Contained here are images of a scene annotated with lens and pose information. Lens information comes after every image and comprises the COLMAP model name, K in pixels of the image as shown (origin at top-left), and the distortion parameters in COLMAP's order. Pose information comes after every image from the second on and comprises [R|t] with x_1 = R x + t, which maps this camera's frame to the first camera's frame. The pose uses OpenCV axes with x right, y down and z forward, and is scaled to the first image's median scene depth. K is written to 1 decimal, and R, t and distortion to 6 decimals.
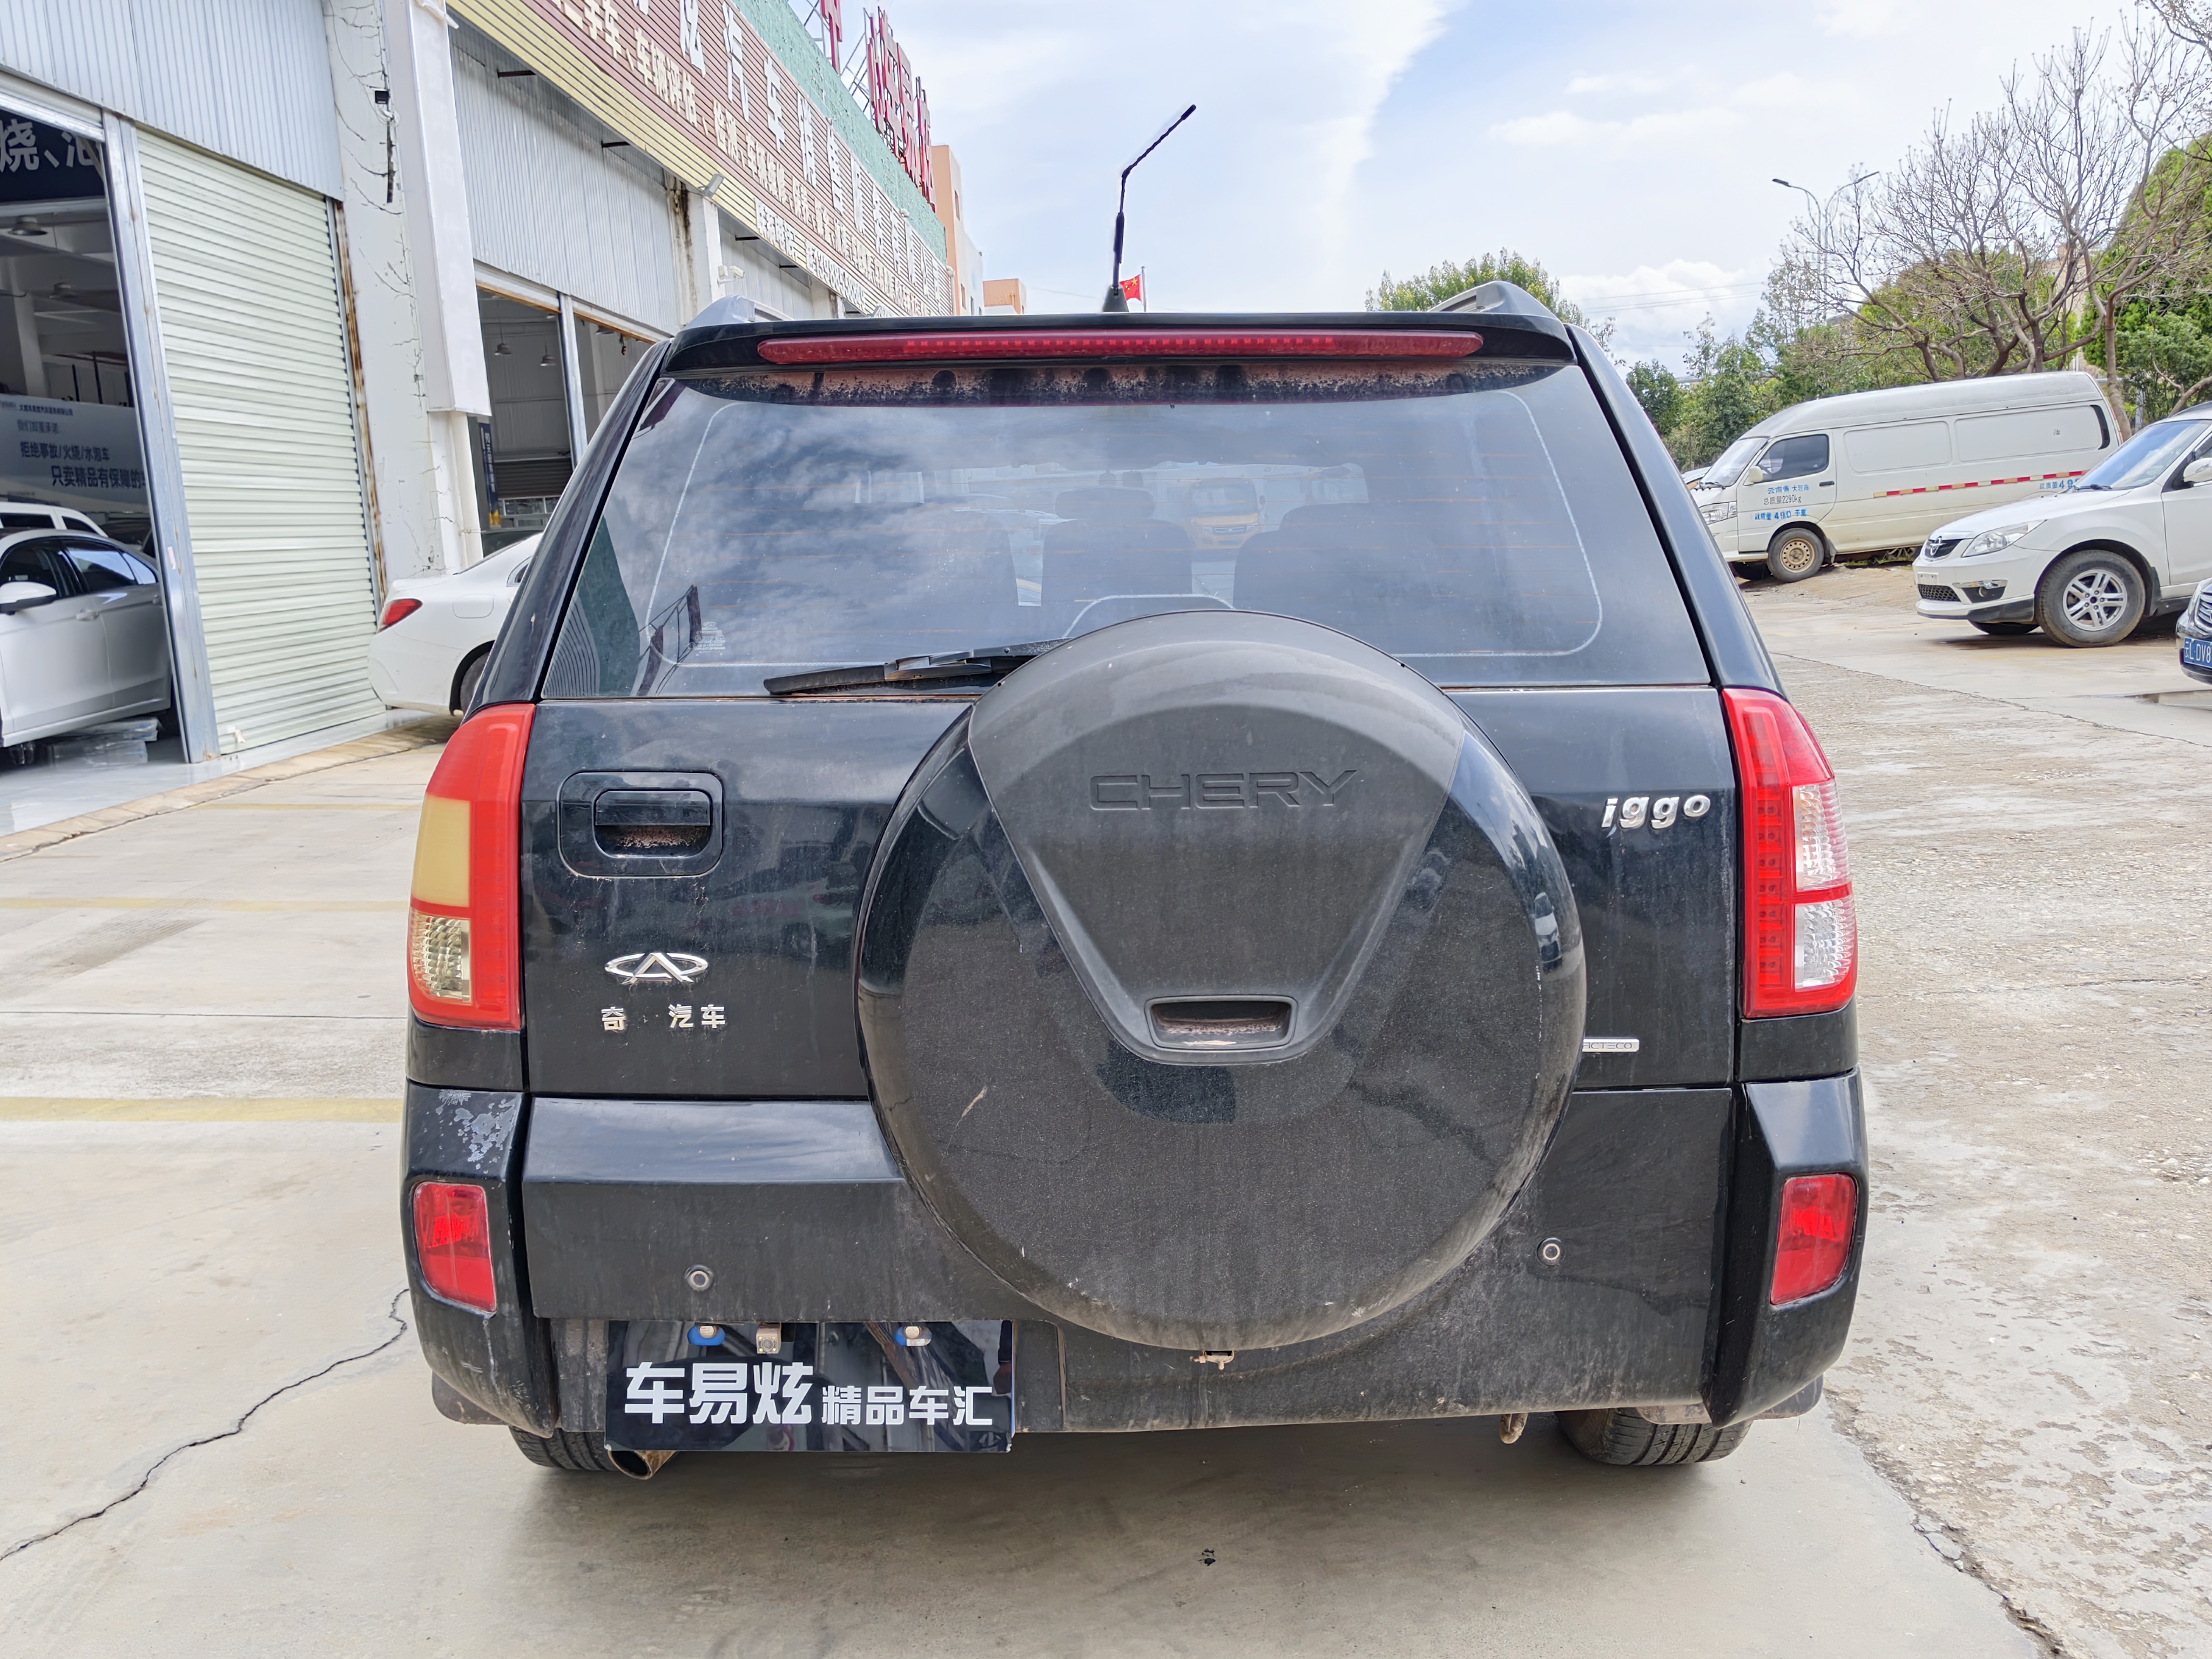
lens RADIAL K [[2004.6, 0, 1069.2], [0, 2004.6, 850.4], [0, 0, 1]] dist [0.051966, -0.054301]
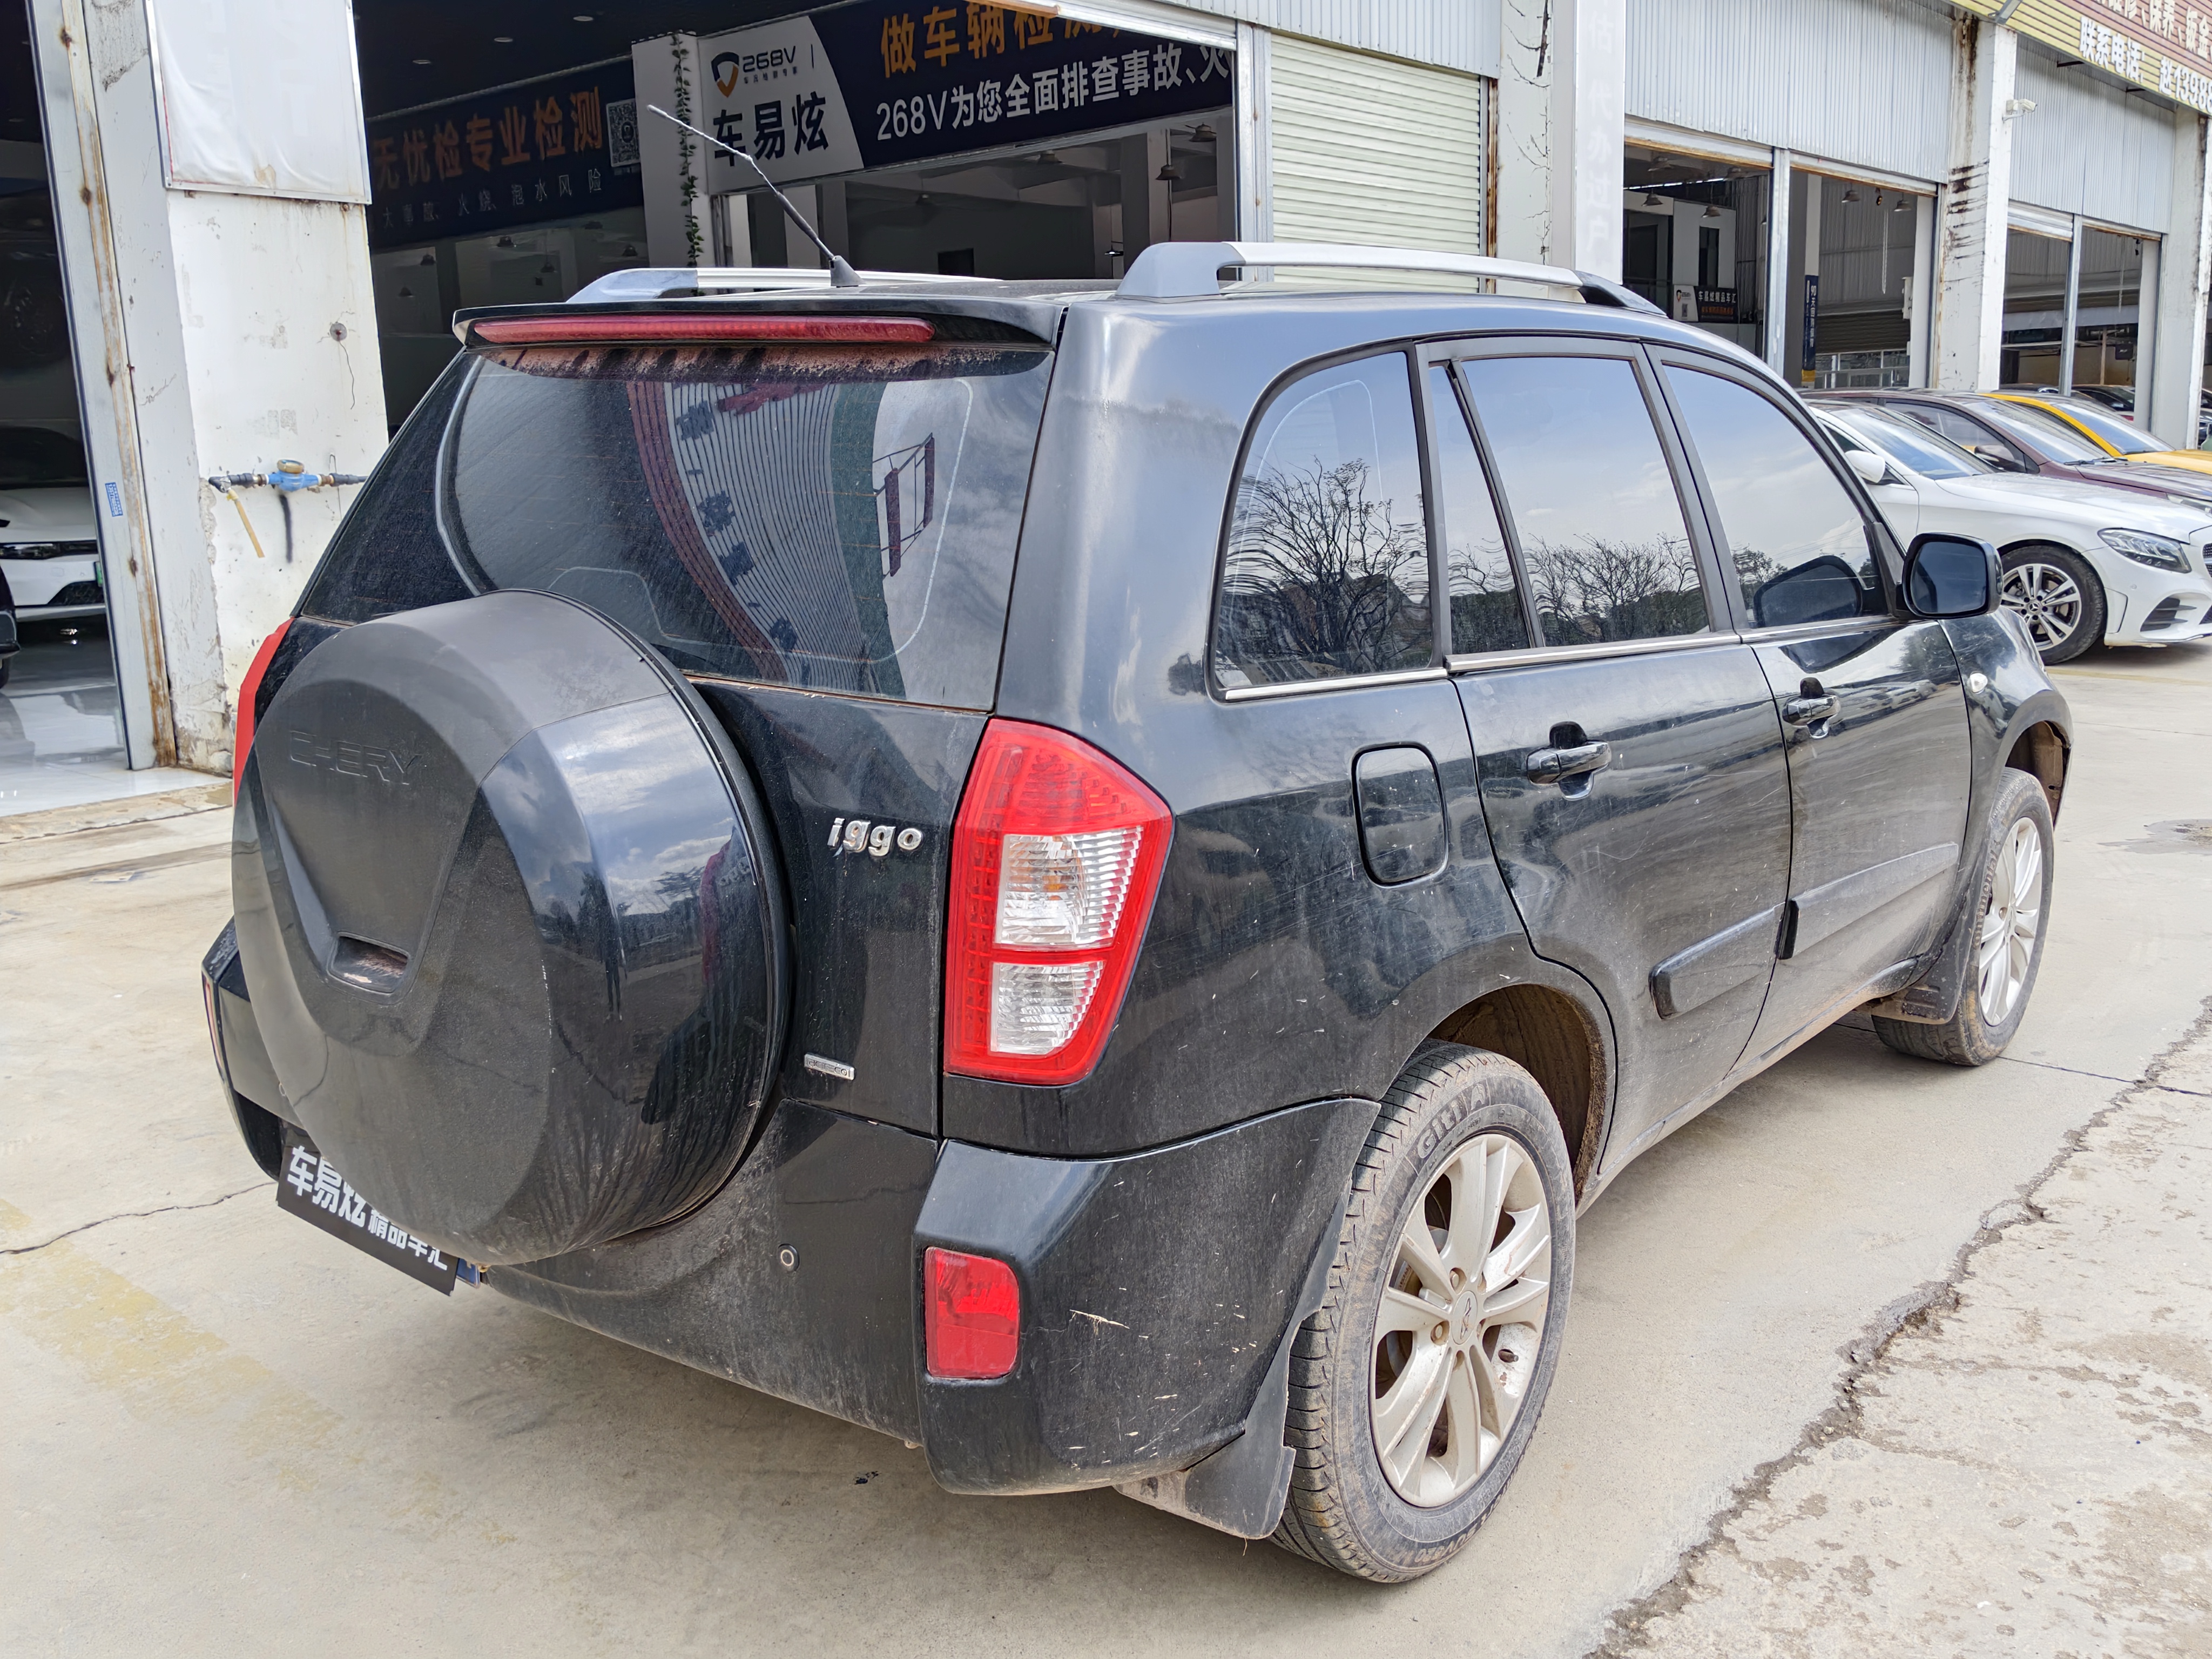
lens RADIAL K [[2005.5, 0, 1106.0], [0, 2005.5, 829.5], [0, 0, 1]] dist [0.035759, -0.029901]
pose [[0.786630, 0.149880, -0.598957, 0.920415], [-0.111642, 0.988627, 0.100765, -0.127885], [0.607247, -0.012397, 0.794416, 0.302254]]
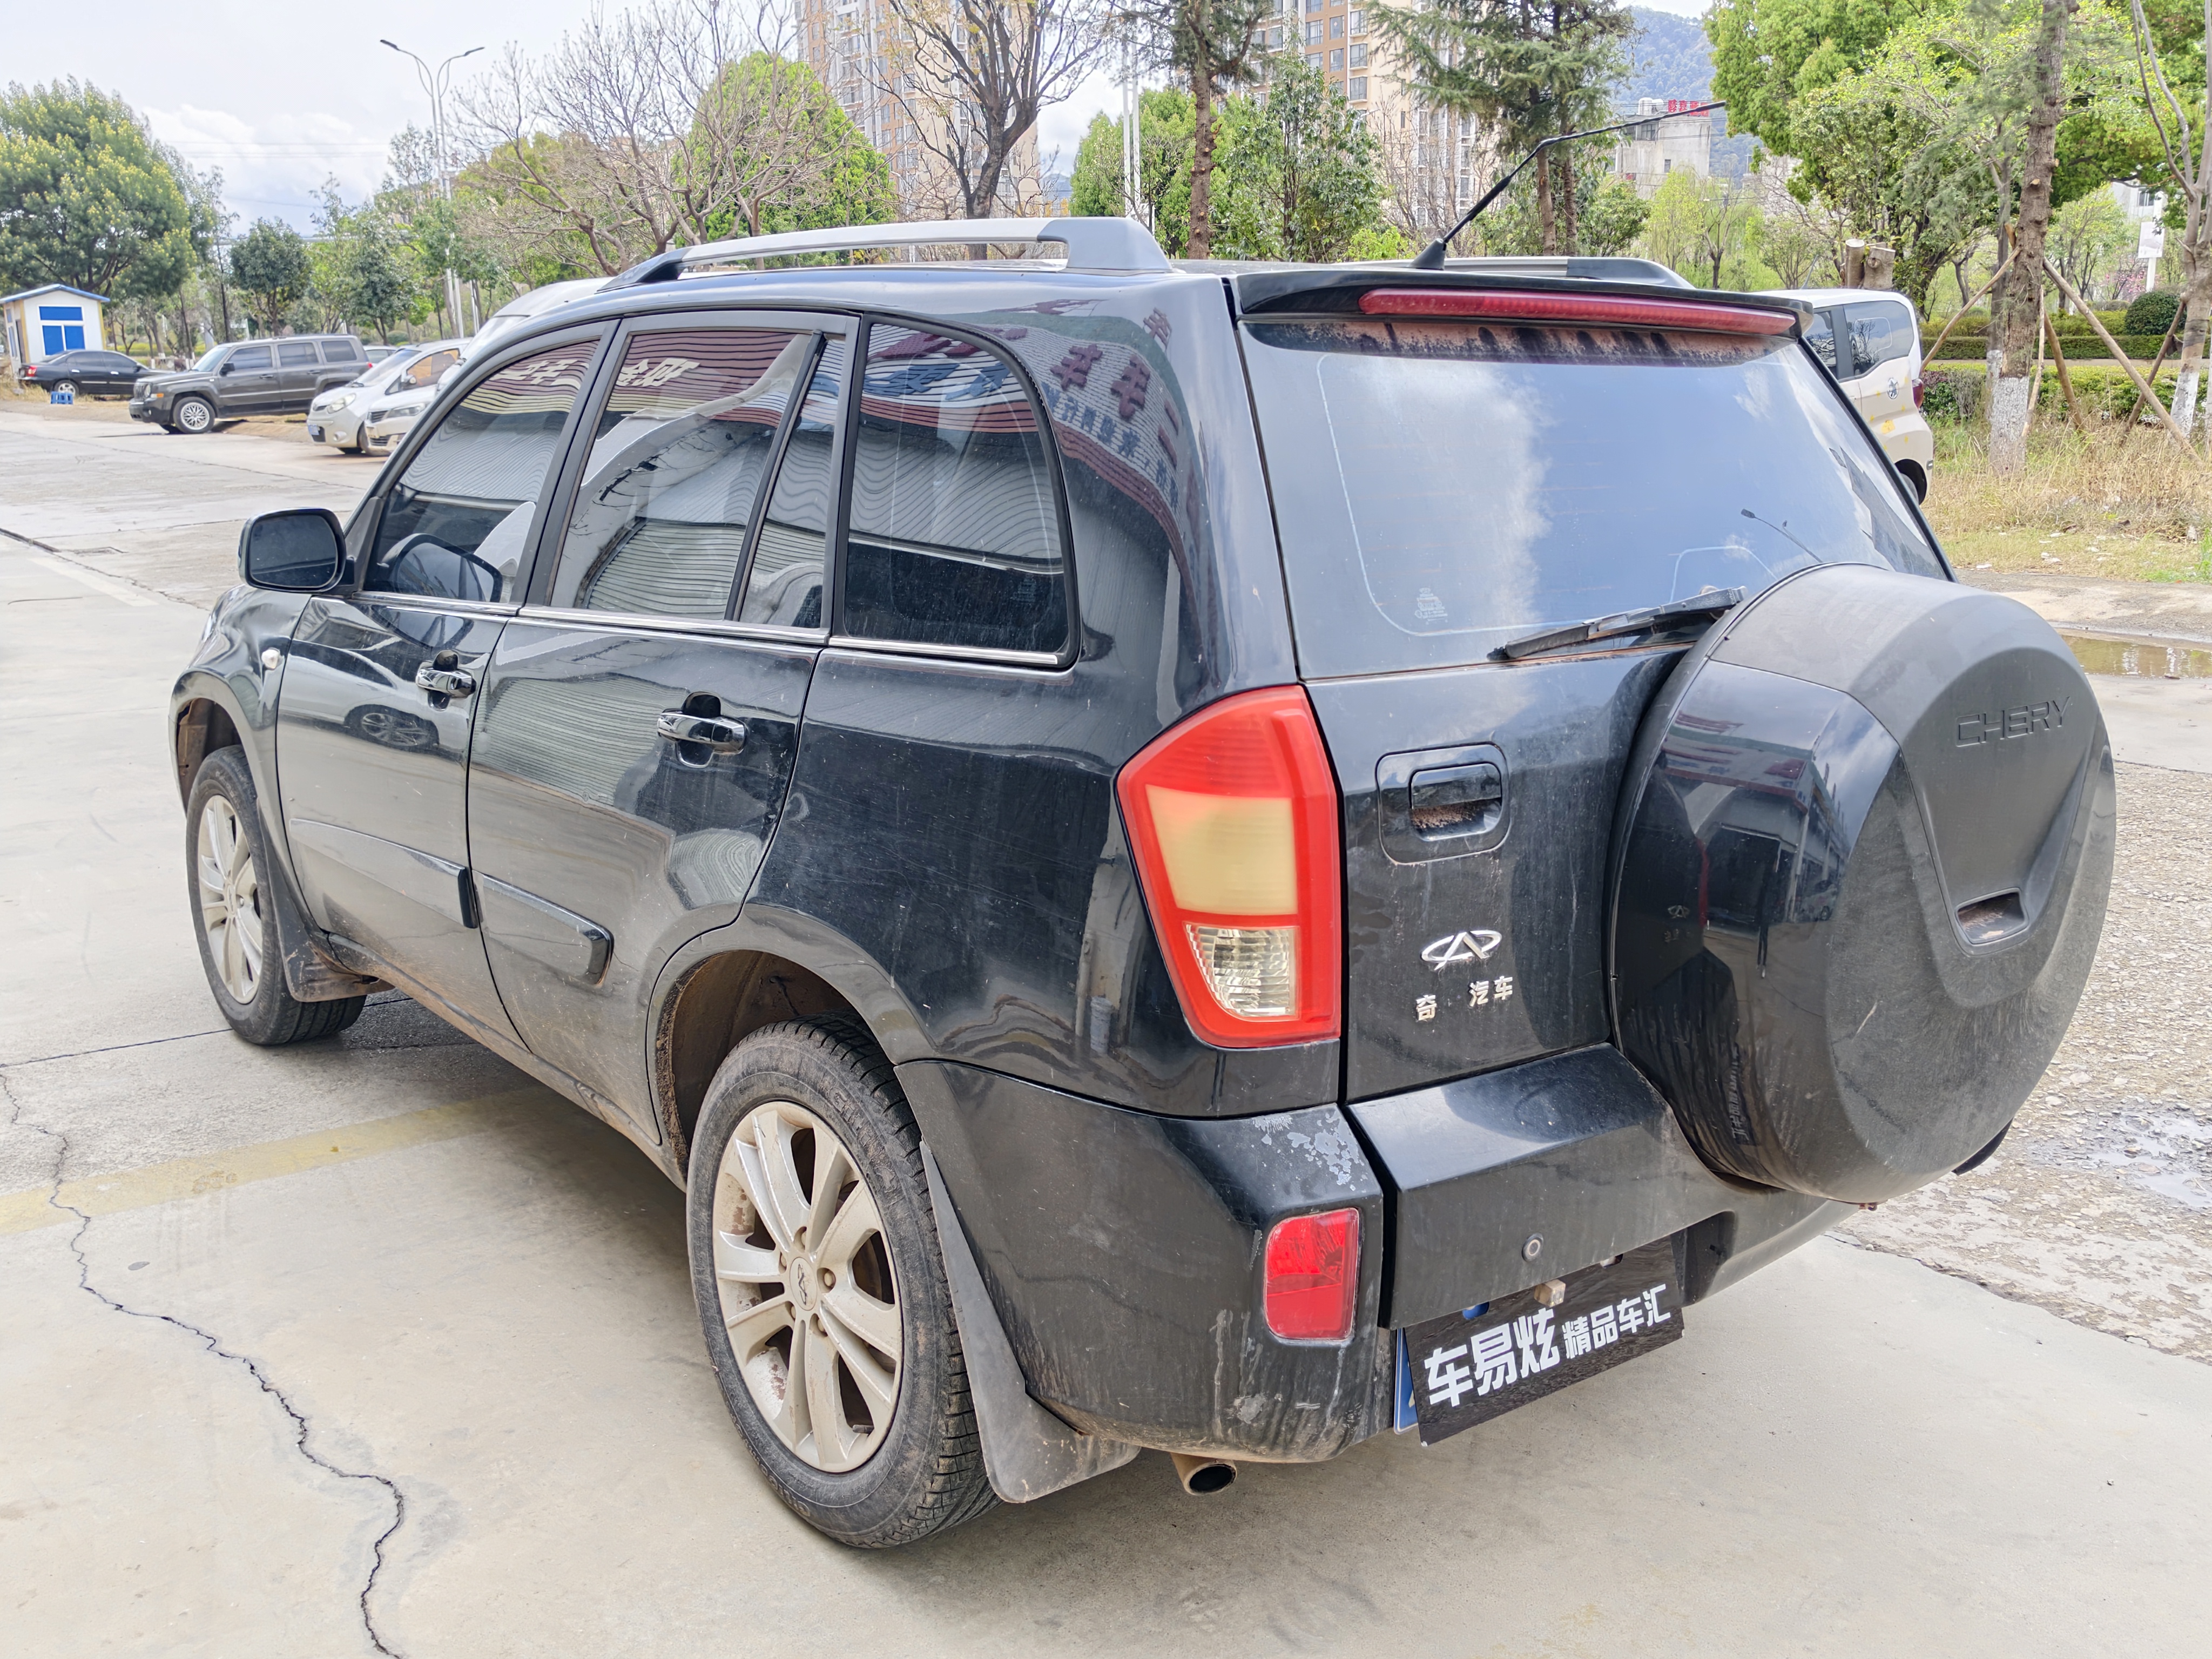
lens RADIAL K [[2005.5, 0, 1106.0], [0, 2005.5, 829.5], [0, 0, 1]] dist [0.035759, -0.029901]
pose [[0.770149, -0.112358, 0.627891, -0.921565], [0.078627, 0.993579, 0.081354, -0.089200], [-0.633000, -0.013285, 0.774038, 0.349429]]
